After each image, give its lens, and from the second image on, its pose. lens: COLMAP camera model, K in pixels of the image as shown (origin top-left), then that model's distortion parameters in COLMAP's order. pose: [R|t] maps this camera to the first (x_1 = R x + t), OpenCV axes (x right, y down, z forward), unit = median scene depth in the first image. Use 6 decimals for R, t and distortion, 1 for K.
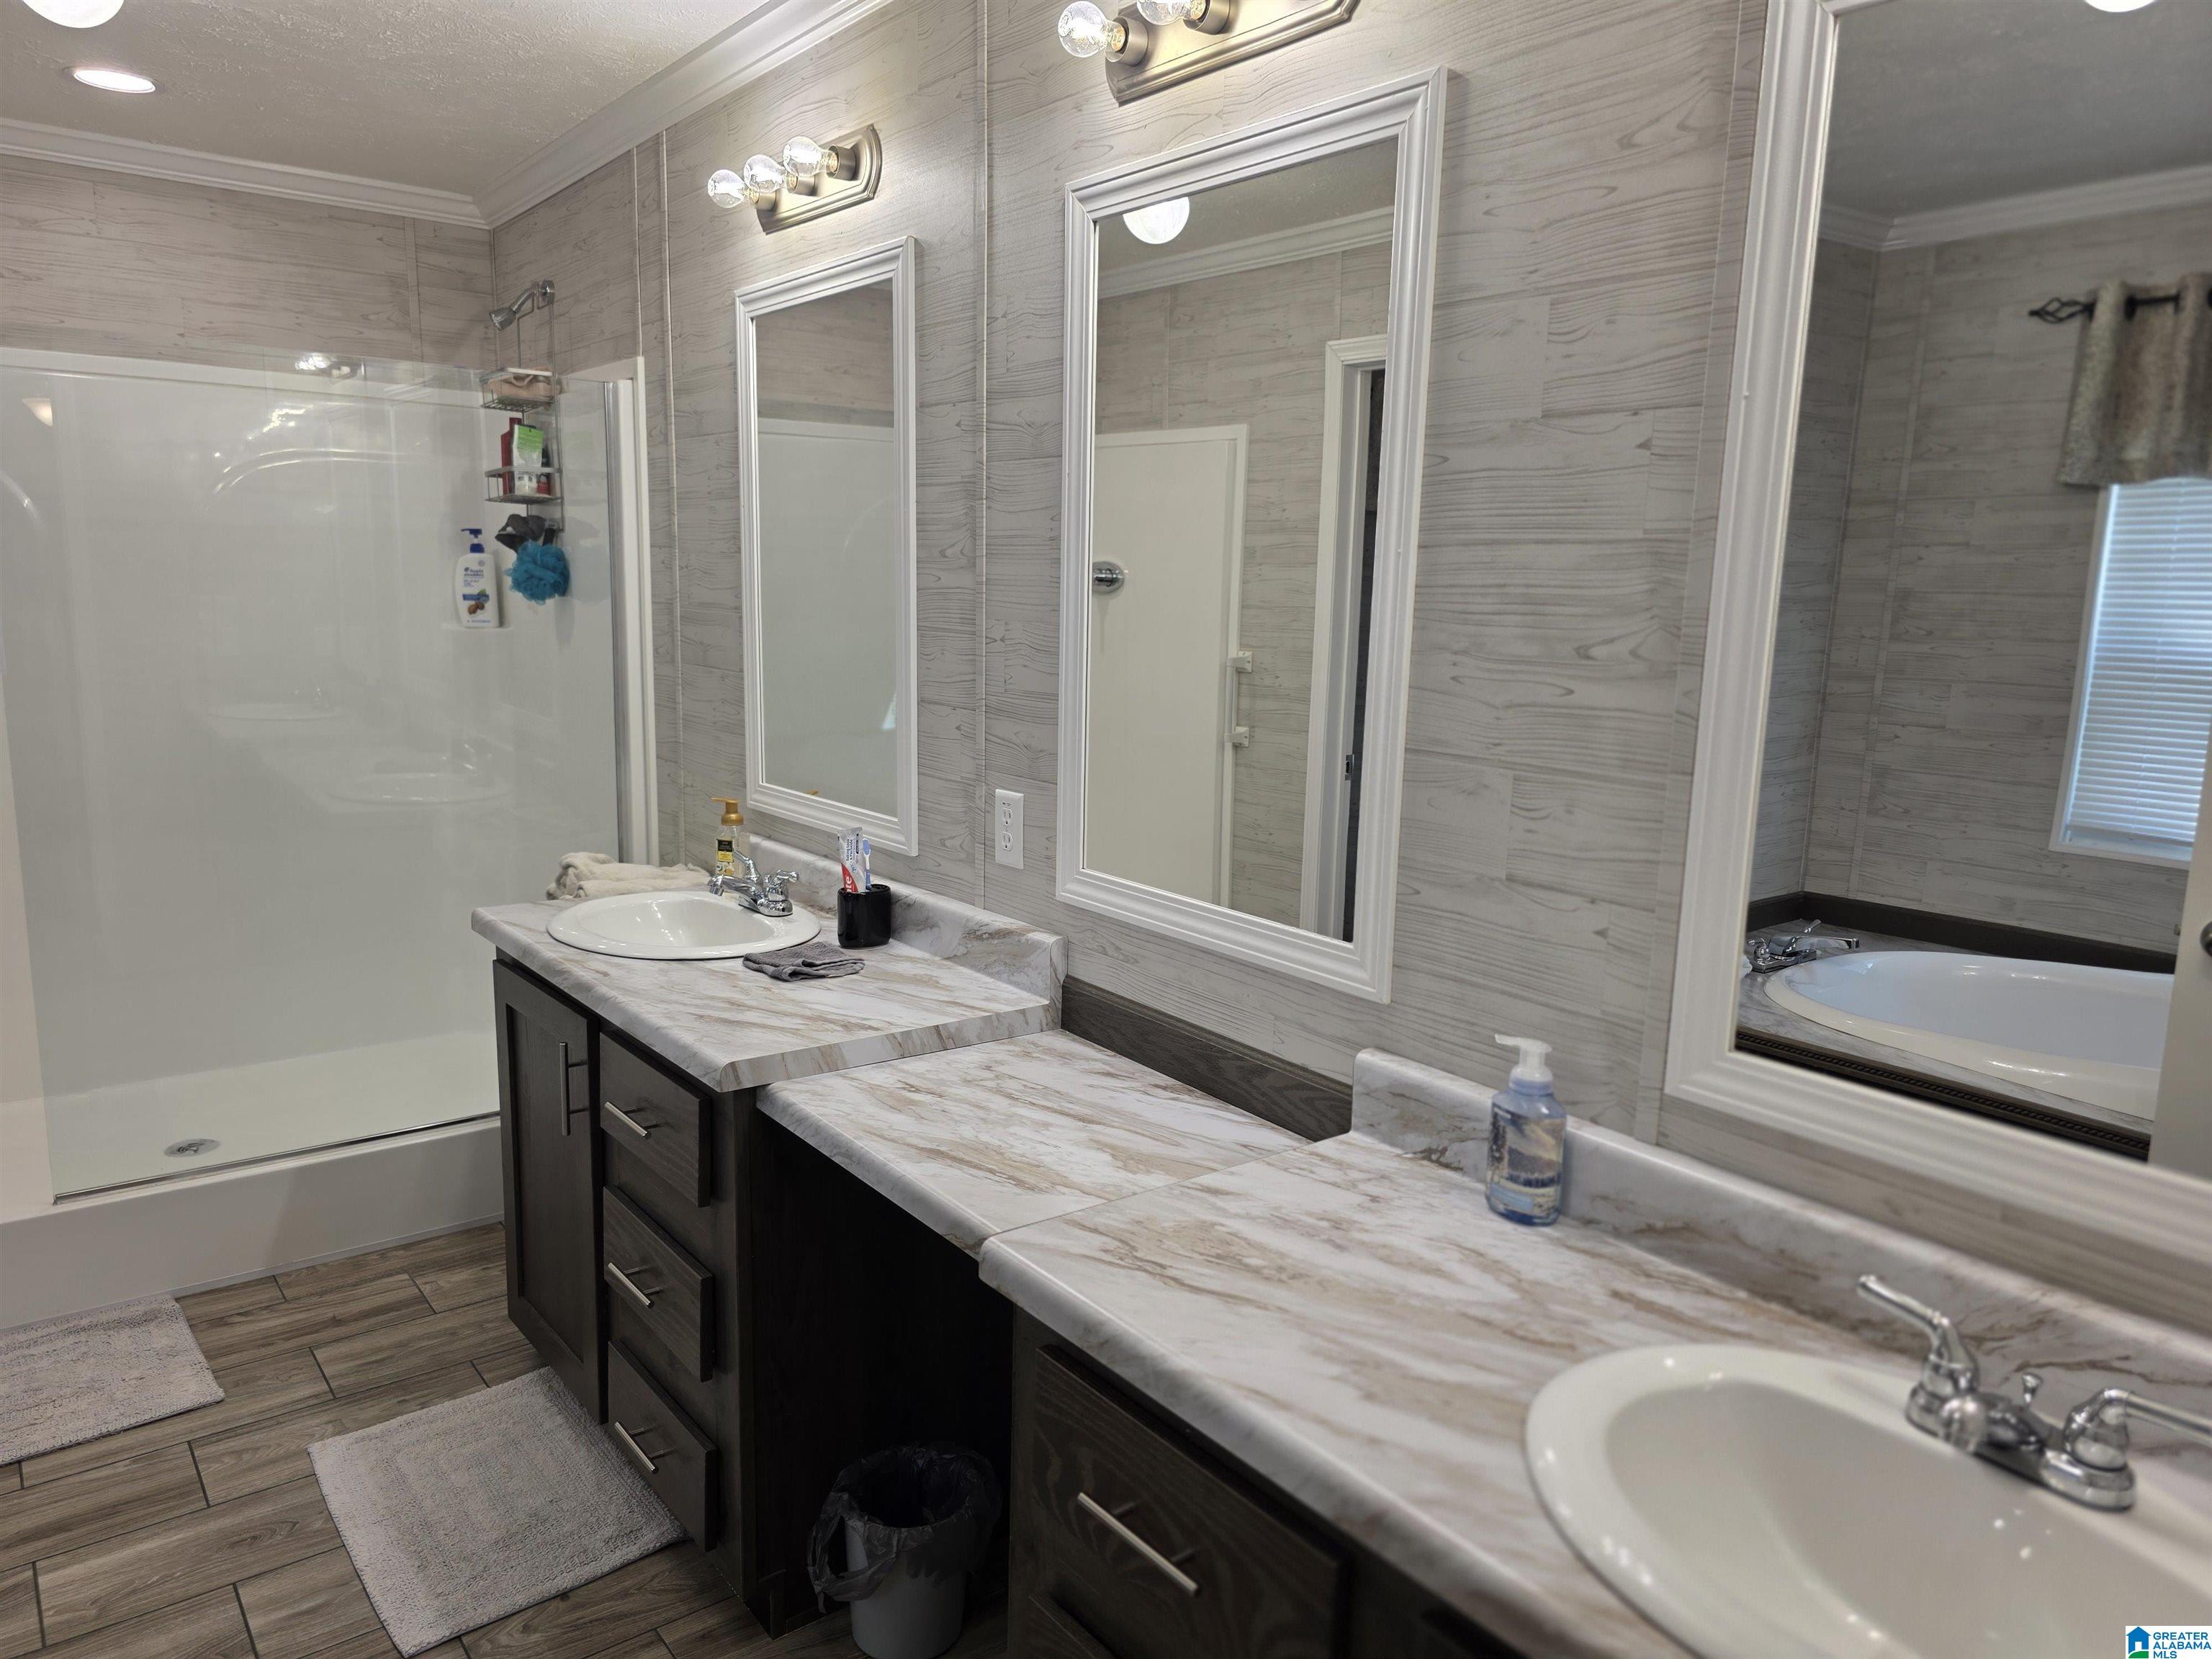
lens RADIAL K [[1480.9, 0, 1104.5], [0, 1480.9, 839.7], [0, 0, 1]] dist [0.052388, -0.039318]
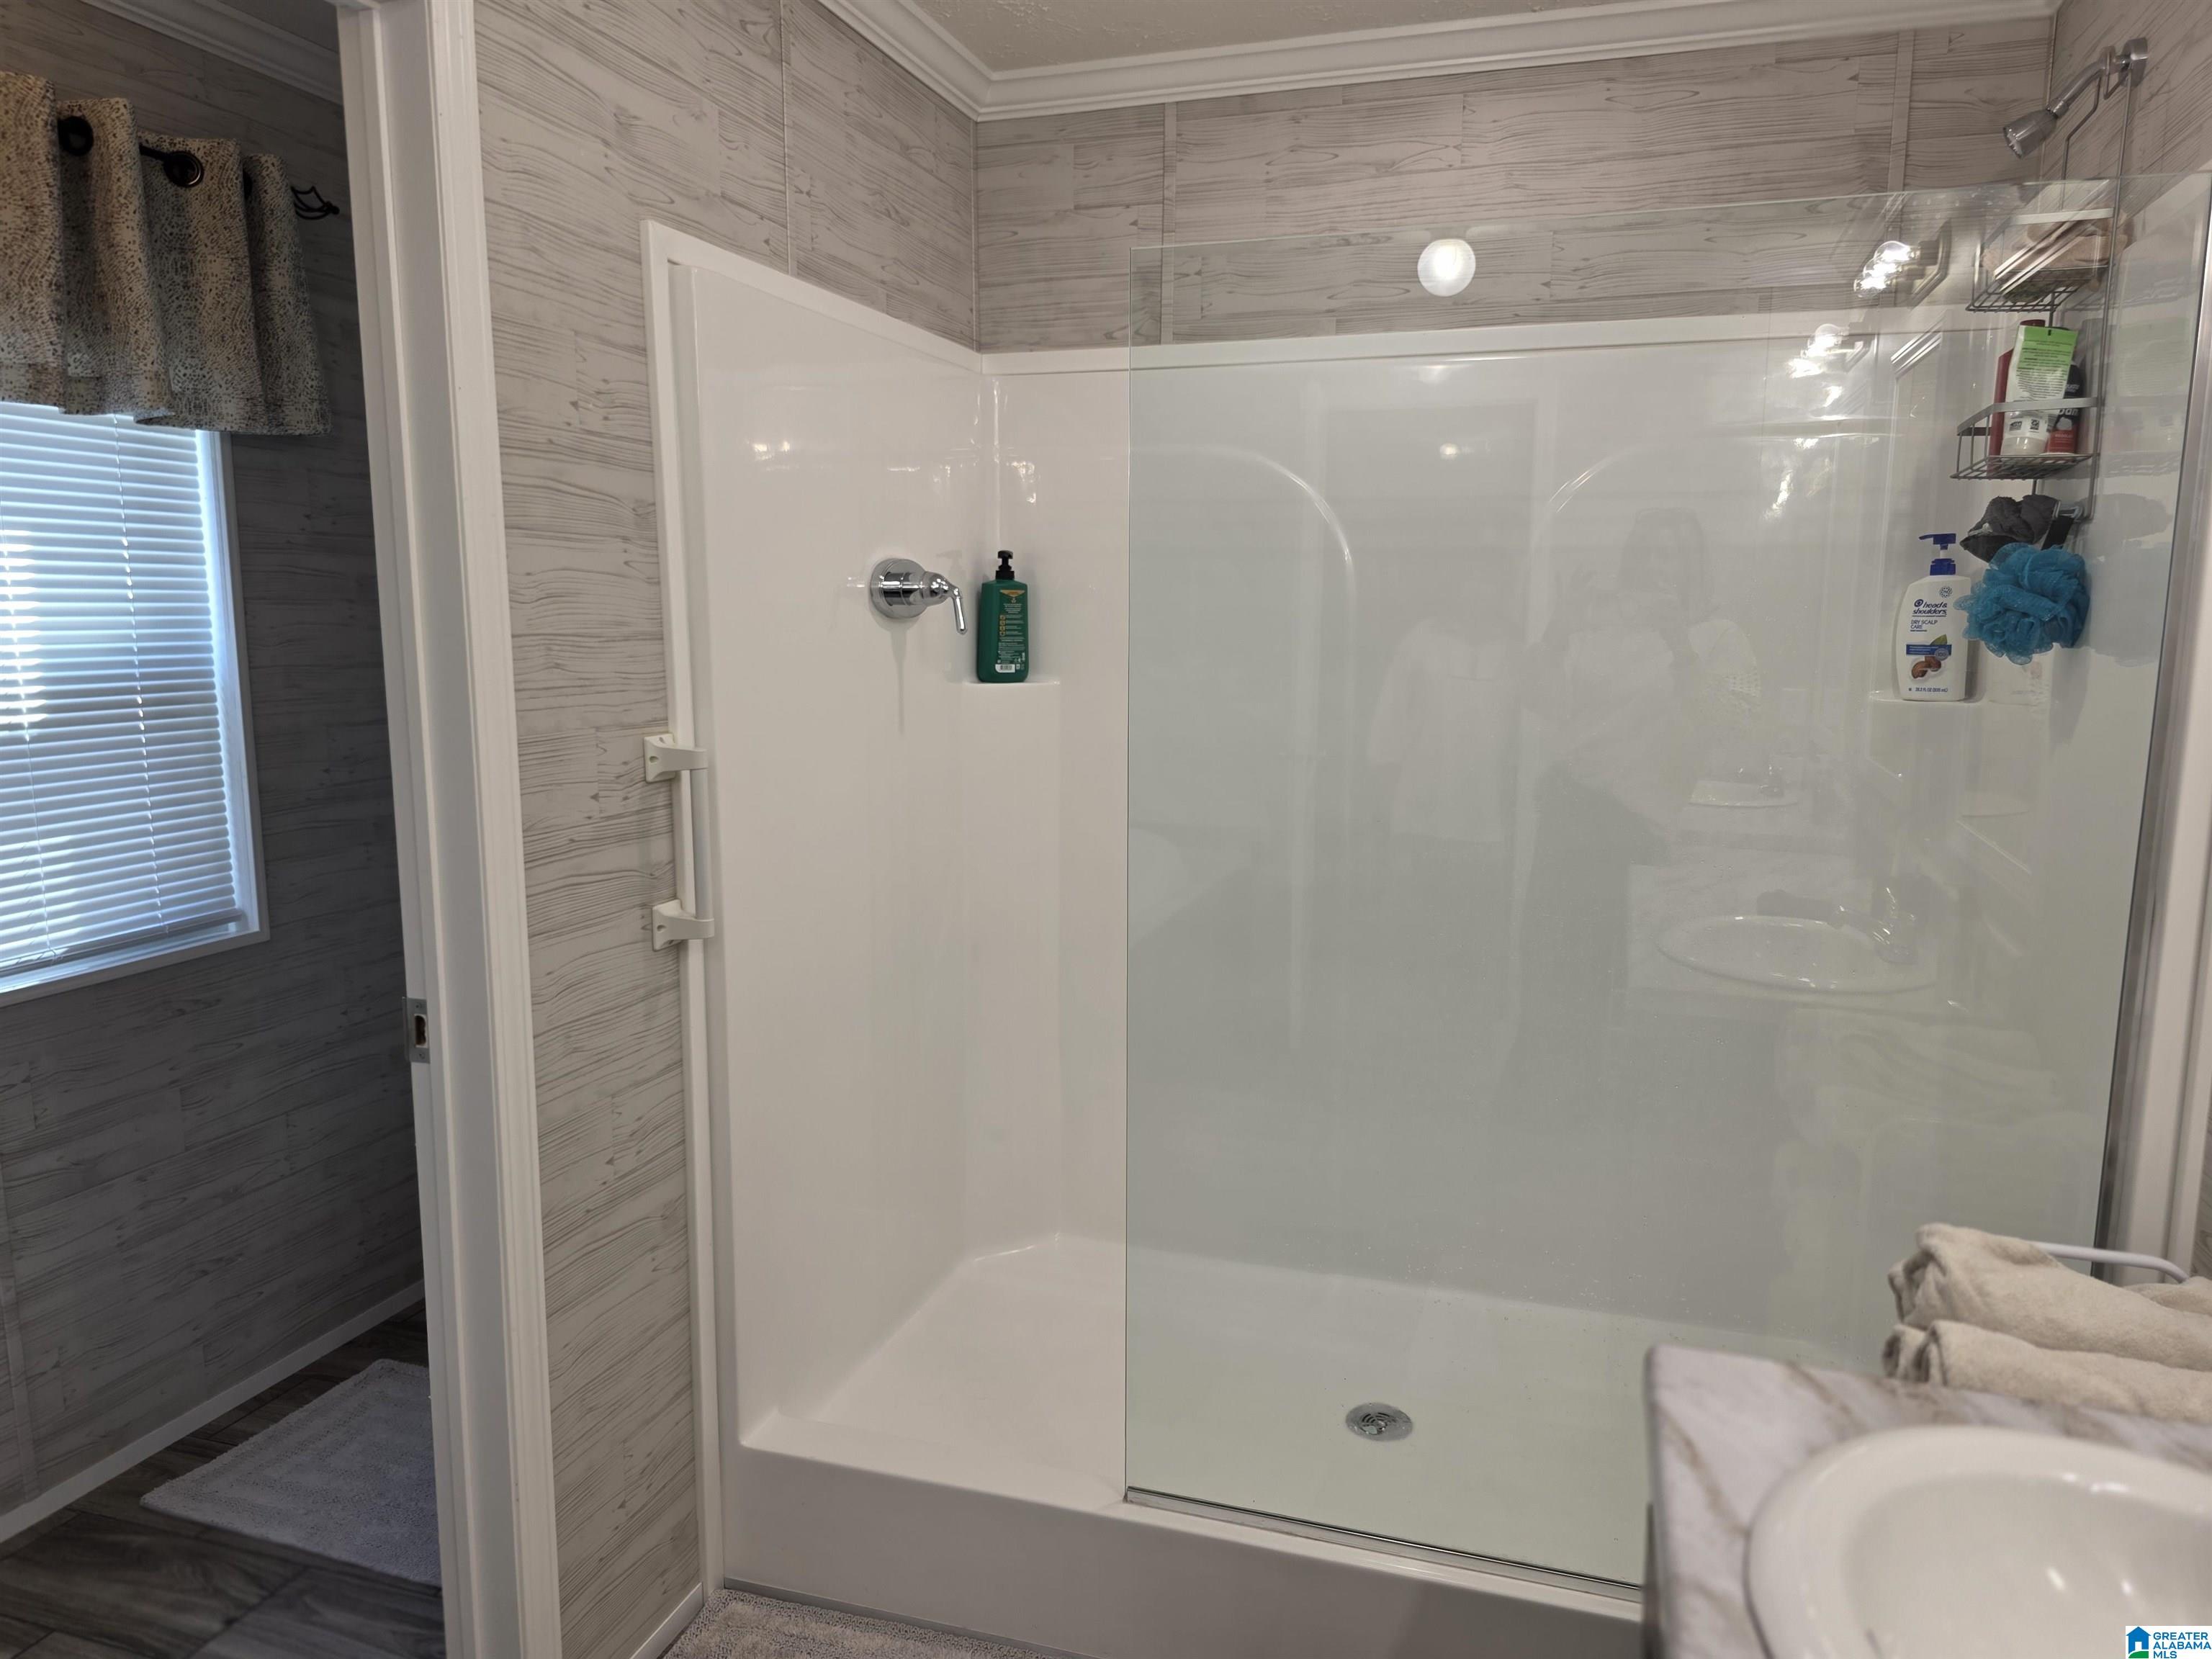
lens RADIAL K [[1480.9, 0, 1141.1], [0, 1480.9, 808.9], [0, 0, 1]] dist [0.052388, -0.039318]
pose [[0.570229, 0.093438, -0.816154, -0.120316], [-0.139036, 0.990155, 0.016217, -0.073012], [0.809634, 0.104227, 0.577607, 0.454441]]
